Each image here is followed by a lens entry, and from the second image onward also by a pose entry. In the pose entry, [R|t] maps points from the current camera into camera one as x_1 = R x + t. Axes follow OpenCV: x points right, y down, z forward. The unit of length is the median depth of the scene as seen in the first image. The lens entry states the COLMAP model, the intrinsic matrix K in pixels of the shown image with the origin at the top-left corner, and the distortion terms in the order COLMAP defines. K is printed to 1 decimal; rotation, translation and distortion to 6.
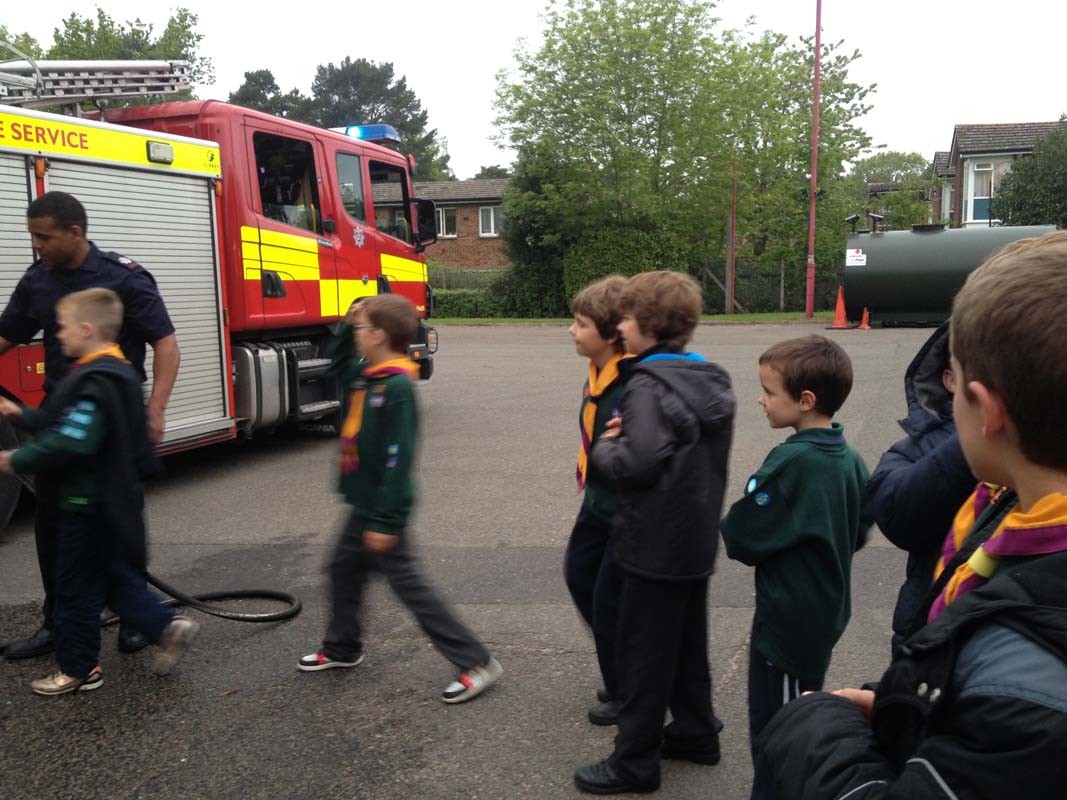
lens RADIAL K [[1007.0, 0, 532.5], [0, 1007.0, 413.7], [0, 0, 1]] dist [0.074388, -0.124055]
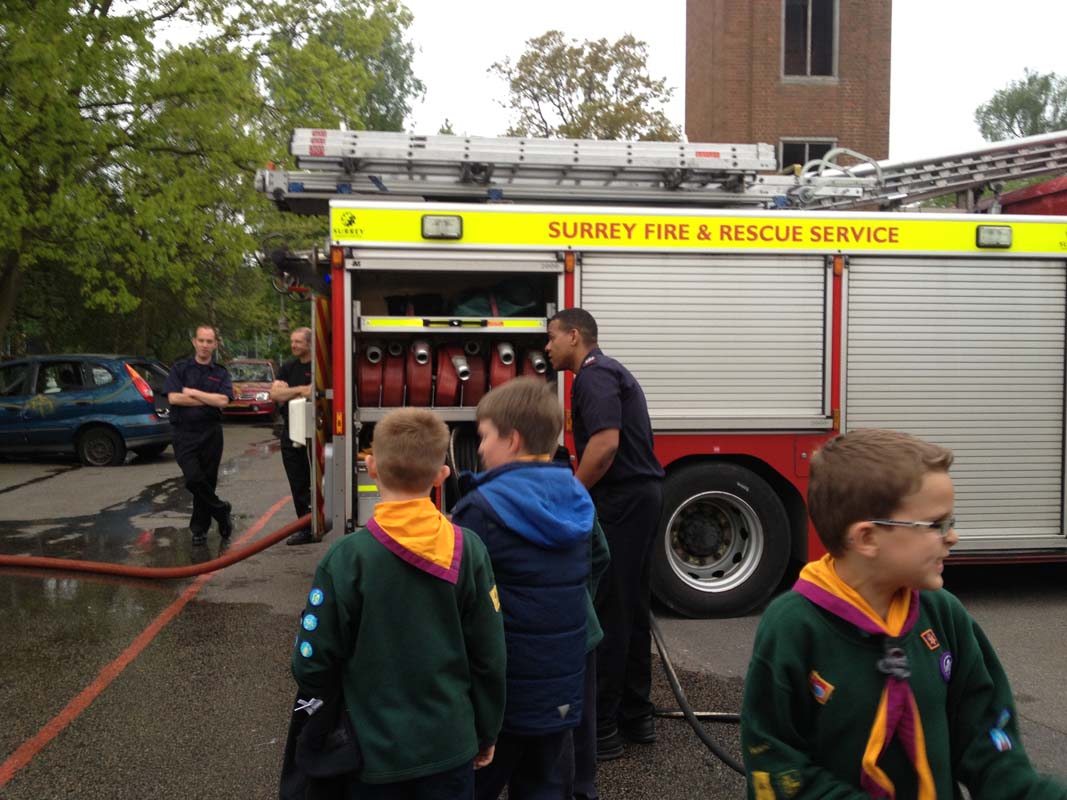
lens RADIAL K [[1007.0, 0, 532.5], [0, 1007.0, 413.7], [0, 0, 1]] dist [0.074388, -0.124055]
pose [[0.485882, 0.070884, -0.871145, 0.195264], [-0.128978, 0.991609, 0.008749, -0.041994], [0.864455, 0.108108, 0.490948, 0.165257]]
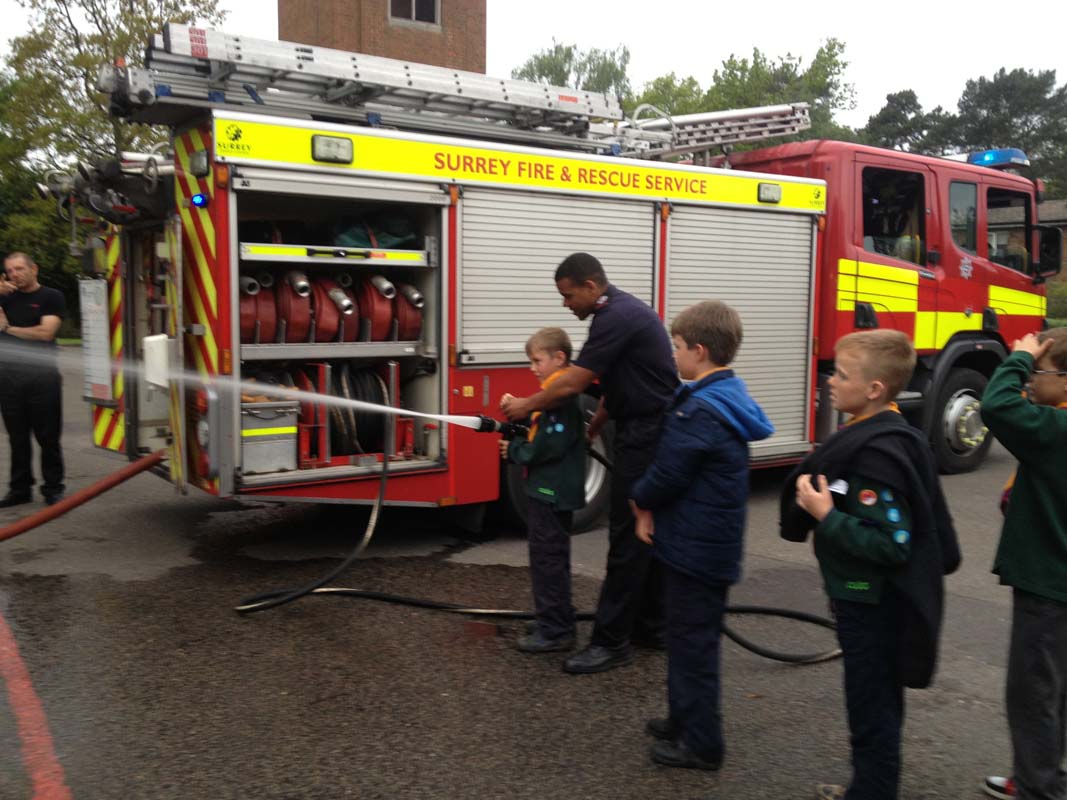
lens RADIAL K [[1007.0, 0, 532.5], [0, 1007.0, 413.7], [0, 0, 1]] dist [0.074388, -0.124055]
pose [[0.829307, 0.090123, -0.551478, 0.033923], [-0.101274, 0.994806, 0.010277, -0.006191], [0.549540, 0.047328, 0.834126, -0.024941]]
